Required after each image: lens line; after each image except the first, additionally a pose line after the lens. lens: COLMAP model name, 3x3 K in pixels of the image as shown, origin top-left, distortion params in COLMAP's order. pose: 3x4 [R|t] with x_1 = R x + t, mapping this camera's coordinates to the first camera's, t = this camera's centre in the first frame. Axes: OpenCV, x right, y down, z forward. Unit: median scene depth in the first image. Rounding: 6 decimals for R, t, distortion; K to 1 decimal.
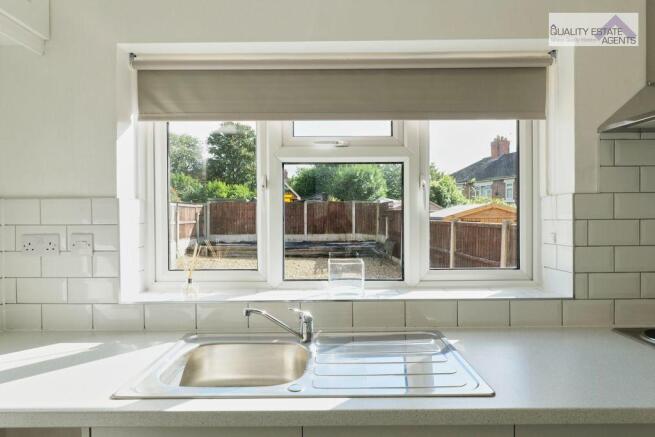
lens RADIAL K [[371.7, 0, 327.5], [0, 371.7, 218.5], [0, 0, 1]] dist [-0.004906, -0.000962]
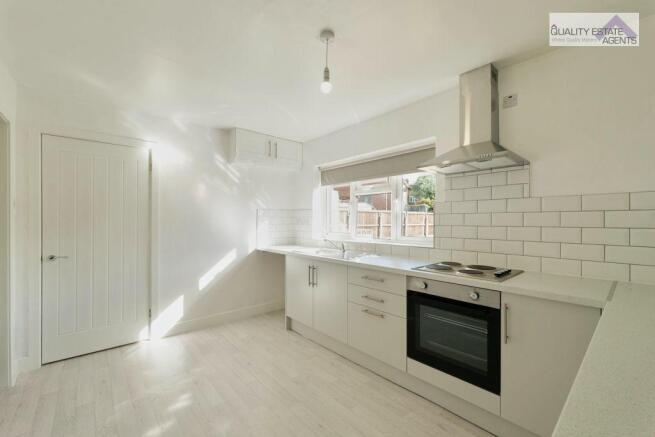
lens RADIAL K [[282.3, 0, 327.5], [0, 282.3, 218.5], [0, 0, 1]] dist [0.002442, 0.000428]
pose [[0.651355, -0.000618, -0.758773, 1.481148], [-0.008551, 0.999930, -0.008154, 0.048525], [0.758725, 0.011799, 0.651305, -0.625114]]
